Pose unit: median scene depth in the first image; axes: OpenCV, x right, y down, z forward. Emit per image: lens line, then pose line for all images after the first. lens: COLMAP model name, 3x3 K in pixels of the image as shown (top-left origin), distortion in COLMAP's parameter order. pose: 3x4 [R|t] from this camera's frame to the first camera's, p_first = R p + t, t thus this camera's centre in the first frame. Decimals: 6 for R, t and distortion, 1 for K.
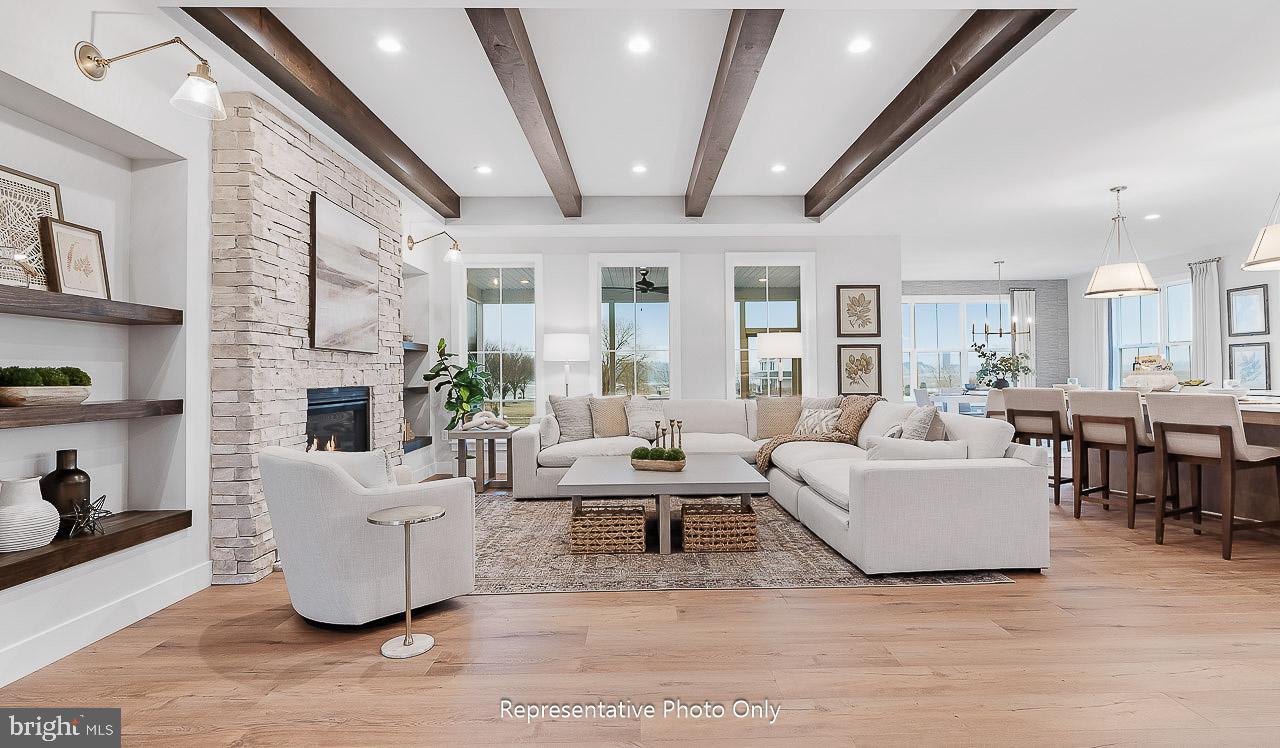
lens RADIAL K [[619.1, 0, 642.4], [0, 619.1, 358.6], [0, 0, 1]] dist [0.018112, 0.000015]
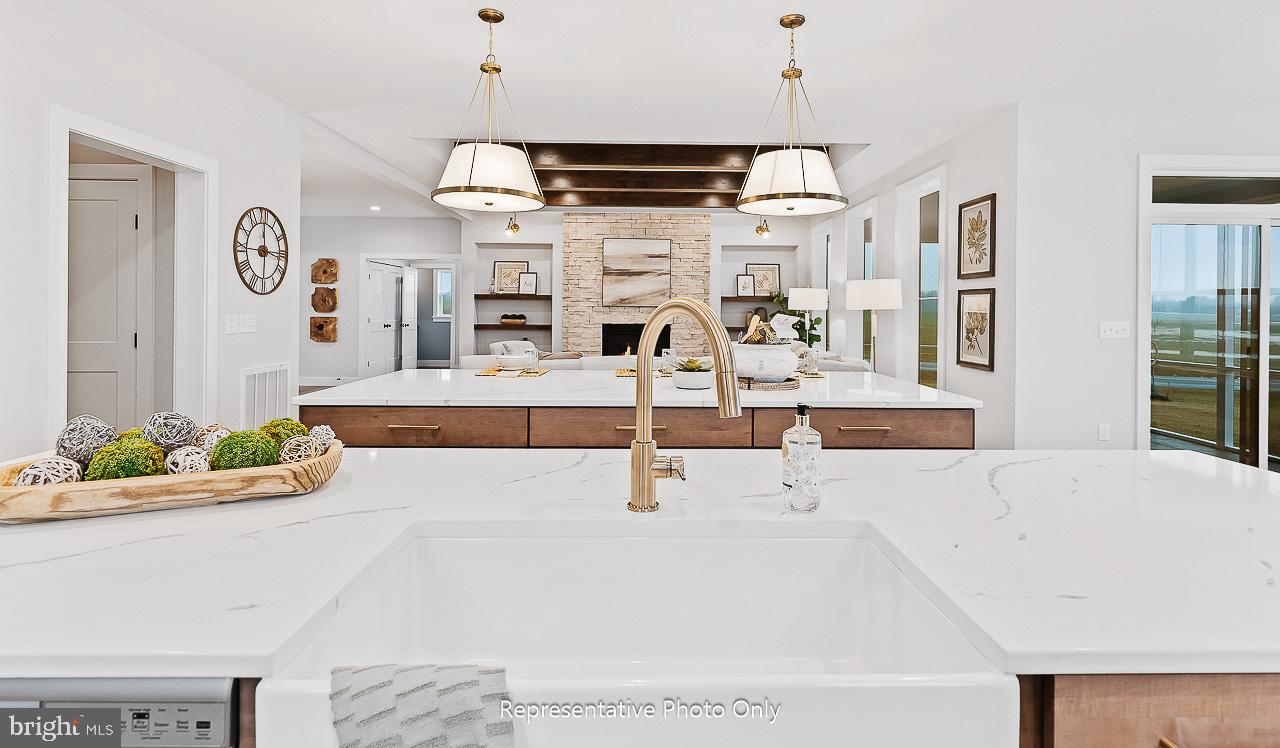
lens RADIAL K [[628.1, 0, 655.2], [0, 628.1, 315.3], [0, 0, 1]] dist [-0.001600, -0.000343]
pose [[0.019805, 0.017922, -0.999643, 1.471292], [0.016363, 0.999700, 0.018247, -0.018242], [0.999670, -0.016719, 0.019506, 0.931359]]
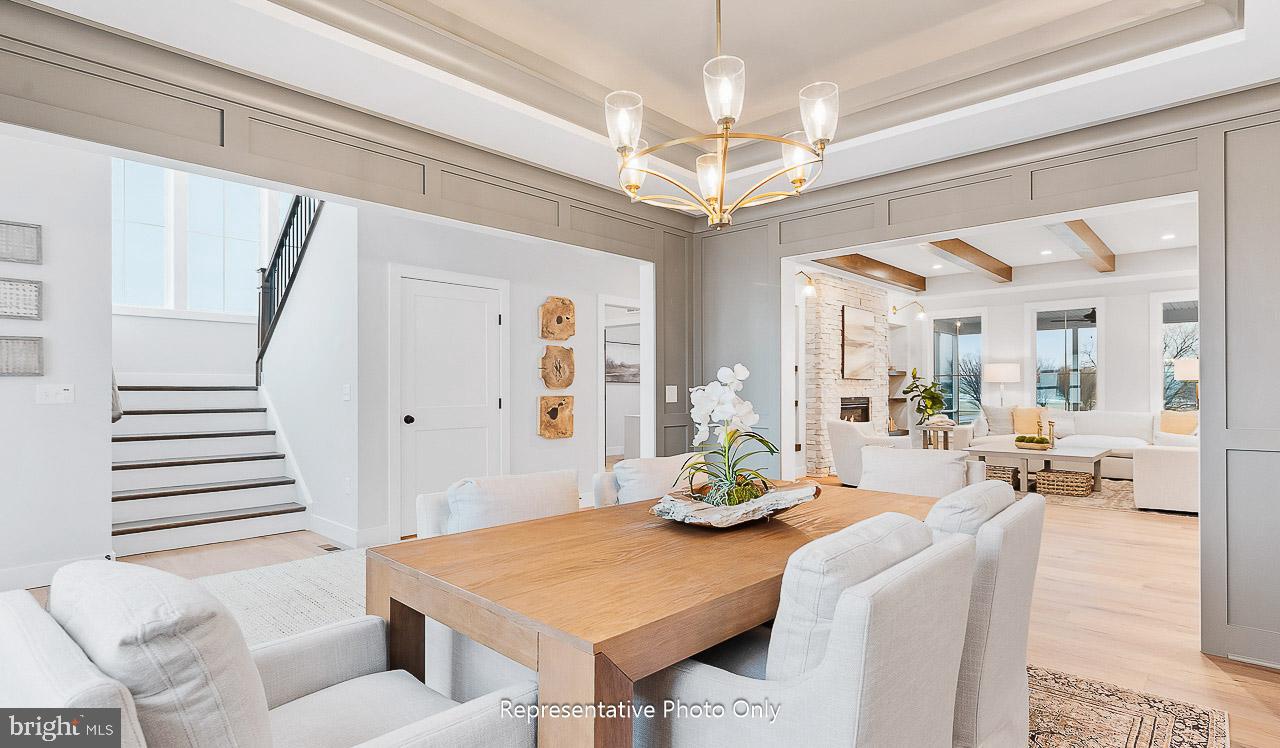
lens RADIAL K [[626.5, 0, 660.4], [0, 626.5, 395.5], [0, 0, 1]] dist [0.001926, 0.000104]
pose [[0.732974, 0.015267, -0.680085, 0.391110], [0.011582, 0.999323, 0.034917, -0.033834], [0.680158, -0.033470, 0.732301, -0.827702]]
